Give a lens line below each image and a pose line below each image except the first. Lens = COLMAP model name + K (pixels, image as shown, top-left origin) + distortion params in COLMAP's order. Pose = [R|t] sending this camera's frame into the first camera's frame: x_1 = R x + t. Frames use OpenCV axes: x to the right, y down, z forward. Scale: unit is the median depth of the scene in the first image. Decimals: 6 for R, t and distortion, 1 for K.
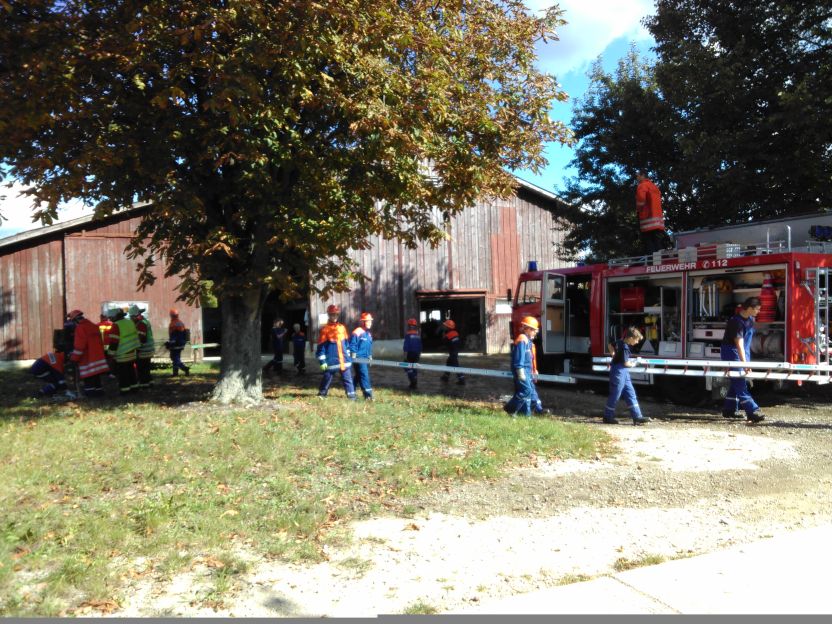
lens RADIAL K [[647.9, 0, 416.9], [0, 647.9, 334.2], [0, 0, 1]] dist [0.006138, -0.000650]
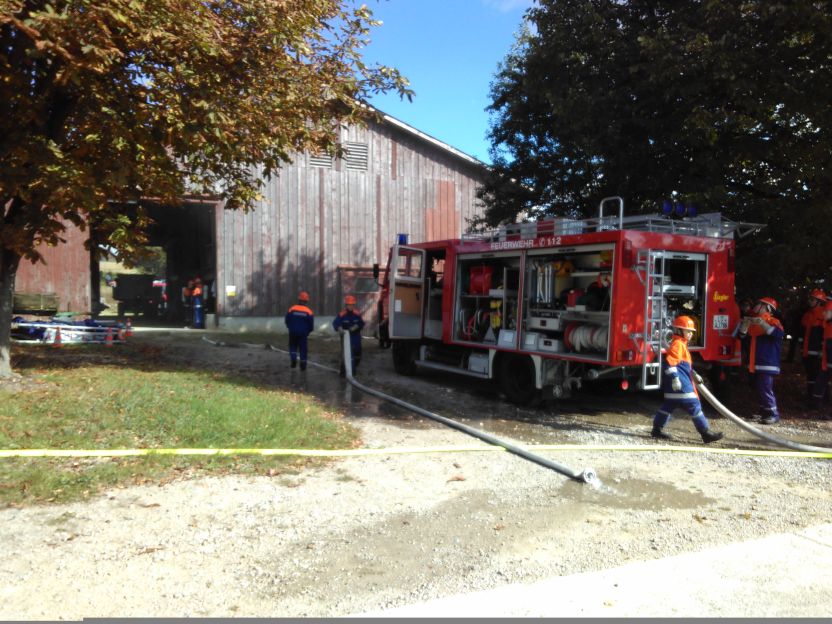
lens RADIAL K [[639.4, 0, 439.5], [0, 639.4, 330.2], [0, 0, 1]] dist [0.011133, -0.059259]
pose [[0.998893, 0.043926, 0.016822, 0.276945], [-0.044348, 0.998689, 0.025565, -0.006258], [-0.015677, -0.026283, 0.999532, 0.142173]]
